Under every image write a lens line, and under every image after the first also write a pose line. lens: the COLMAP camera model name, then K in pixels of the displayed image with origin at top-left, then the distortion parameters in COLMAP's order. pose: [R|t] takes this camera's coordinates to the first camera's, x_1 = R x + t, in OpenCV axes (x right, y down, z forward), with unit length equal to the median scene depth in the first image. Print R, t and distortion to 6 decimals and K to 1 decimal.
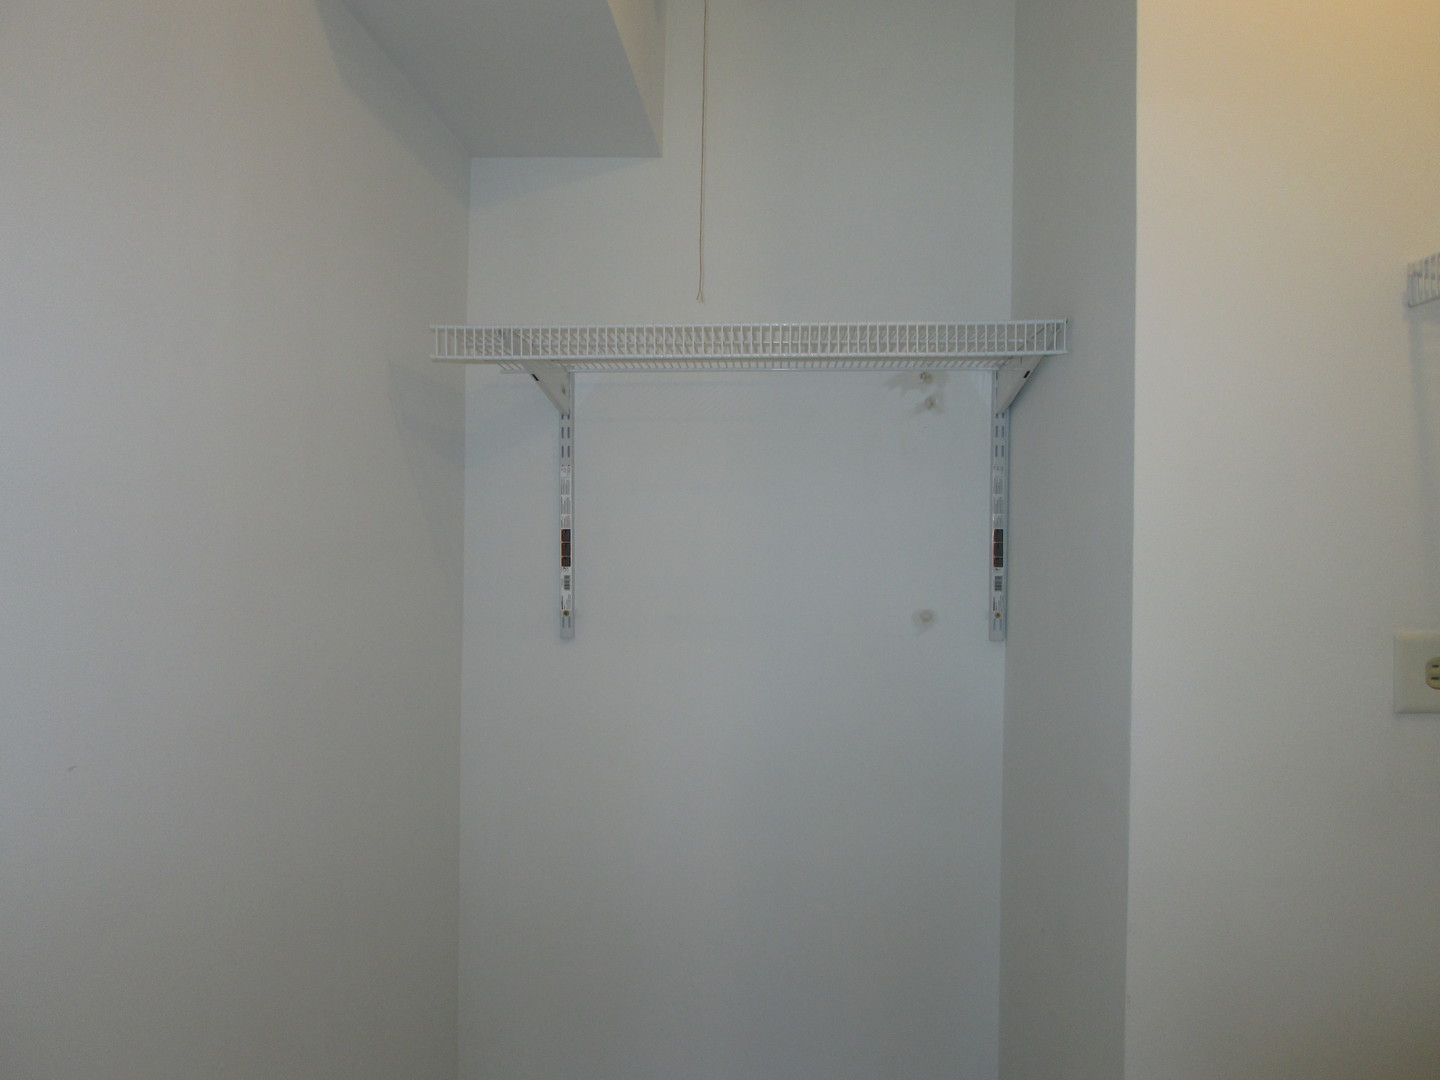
lens RADIAL K [[1172.0, 0, 706.5], [0, 1172.0, 540.1], [0, 0, 1]] dist [-0.059126, 0.043653]
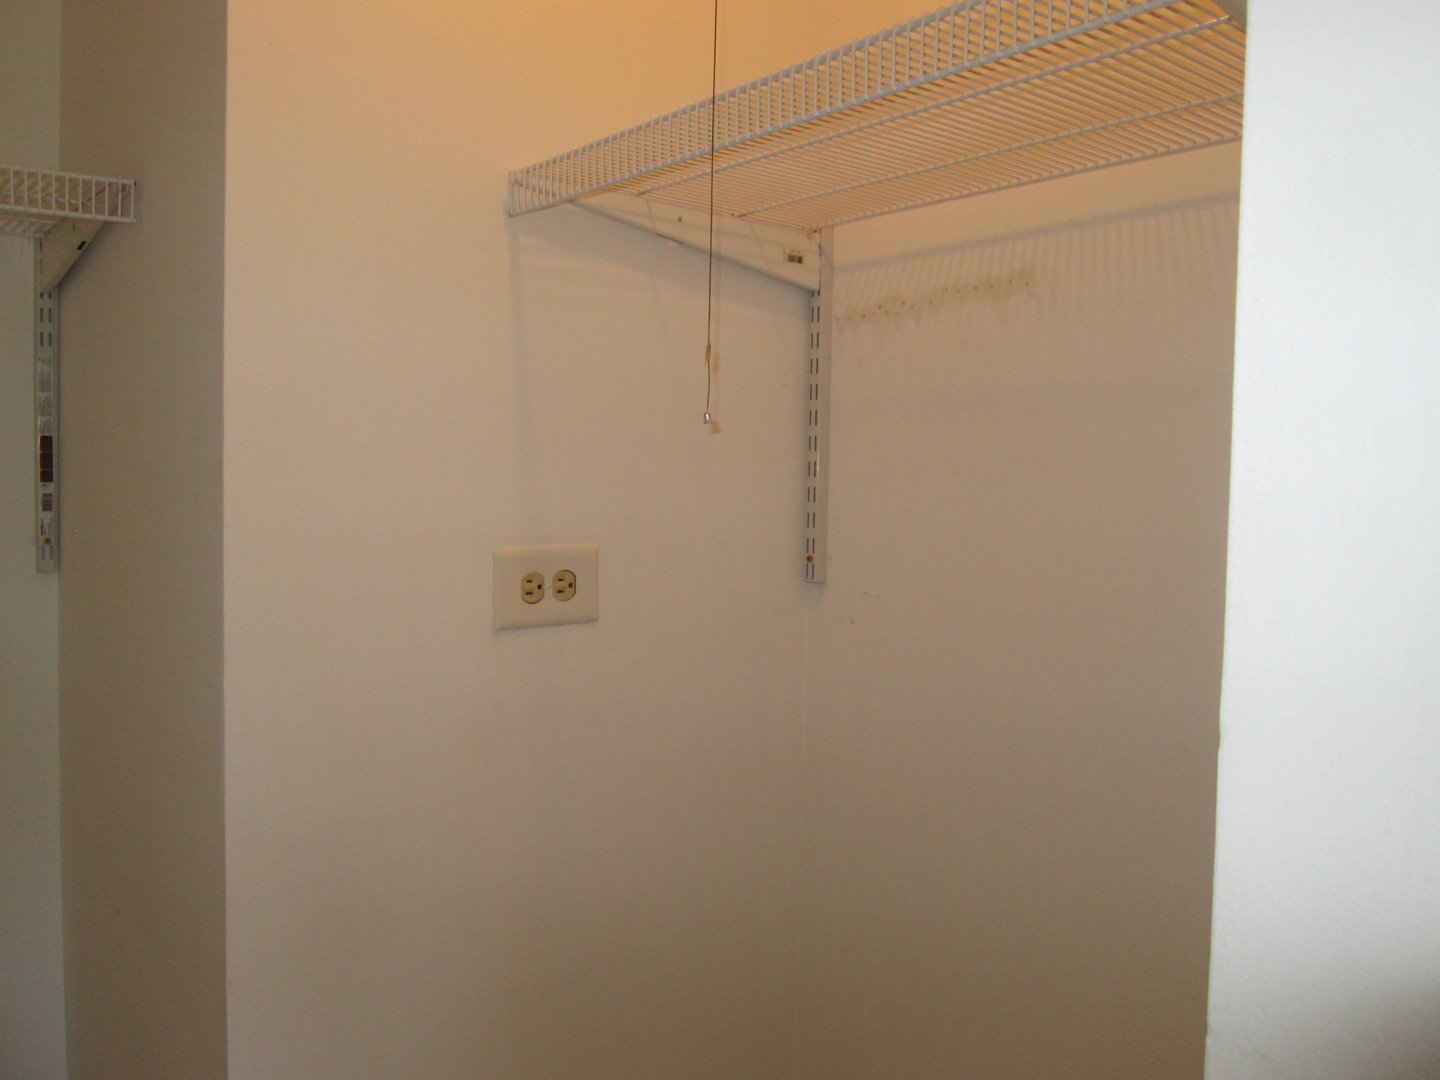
lens RADIAL K [[1172.0, 0, 706.5], [0, 1172.0, 540.1], [0, 0, 1]] dist [-0.059126, 0.043653]
pose [[0.722054, -0.035877, 0.690906, 0.024779], [-0.016199, 0.997504, 0.068727, 0.000581], [-0.691647, -0.060816, 0.719671, 0.102063]]
